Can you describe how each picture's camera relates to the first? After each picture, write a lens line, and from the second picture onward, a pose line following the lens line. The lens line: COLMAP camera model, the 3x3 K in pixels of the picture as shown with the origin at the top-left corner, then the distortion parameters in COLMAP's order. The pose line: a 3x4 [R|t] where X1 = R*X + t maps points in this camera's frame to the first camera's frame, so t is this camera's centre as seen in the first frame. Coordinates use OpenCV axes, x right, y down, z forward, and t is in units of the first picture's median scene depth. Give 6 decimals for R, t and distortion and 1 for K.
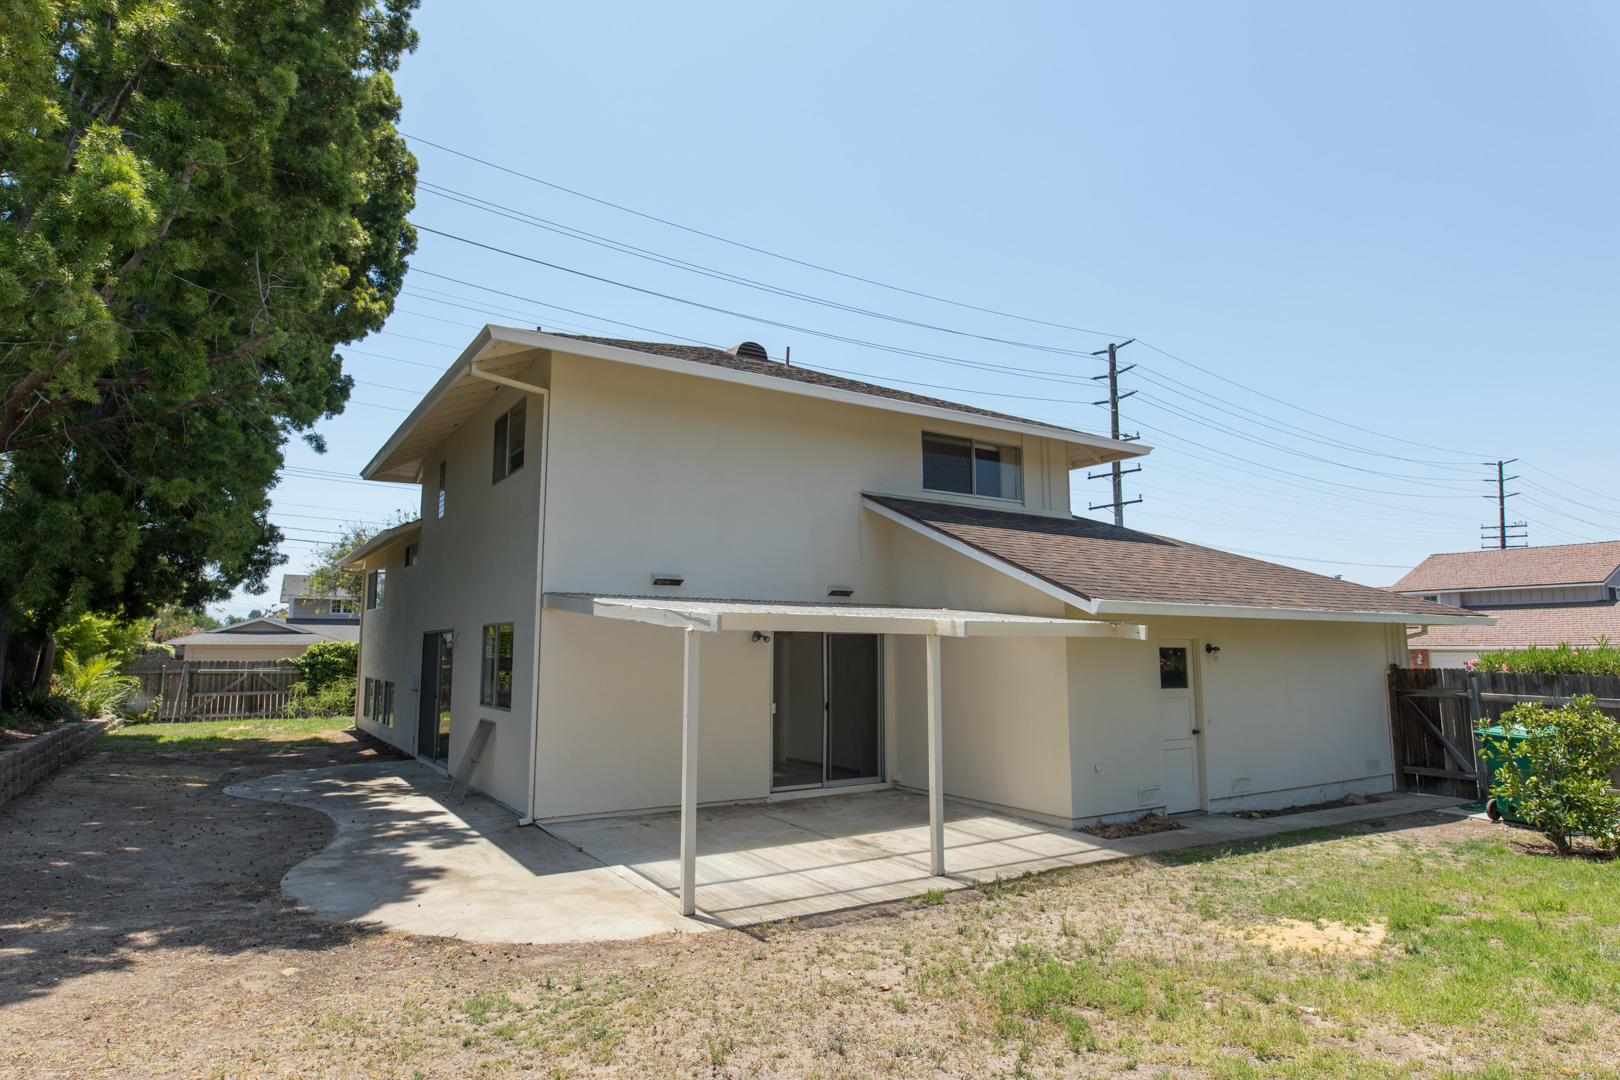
lens RADIAL K [[927.5, 0, 813.8], [0, 927.5, 536.4], [0, 0, 1]] dist [0.002526, -0.000592]
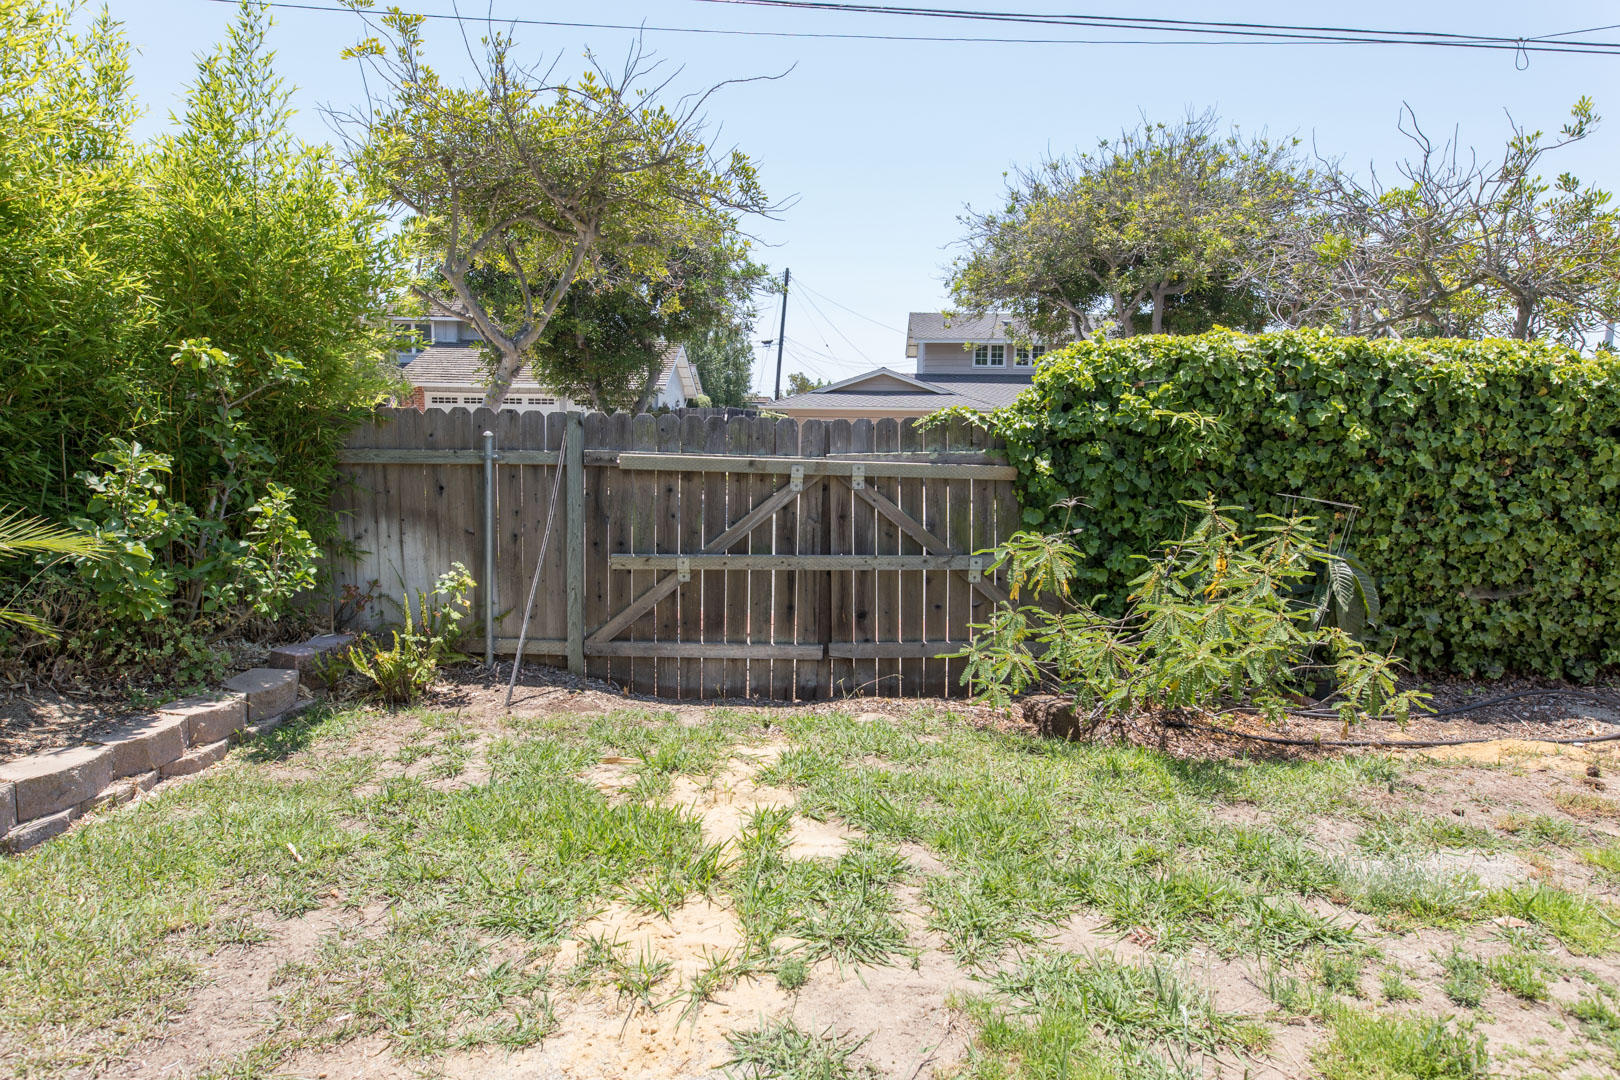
lens RADIAL K [[927.5, 0, 811.6], [0, 927.5, 537.2], [0, 0, 1]] dist [0.002526, -0.000592]
pose [[0.814584, 0.077756, -0.574811, -0.481161], [0.057997, 0.975090, 0.214092, 0.114985], [0.577139, -0.207733, 0.789783, 0.824568]]
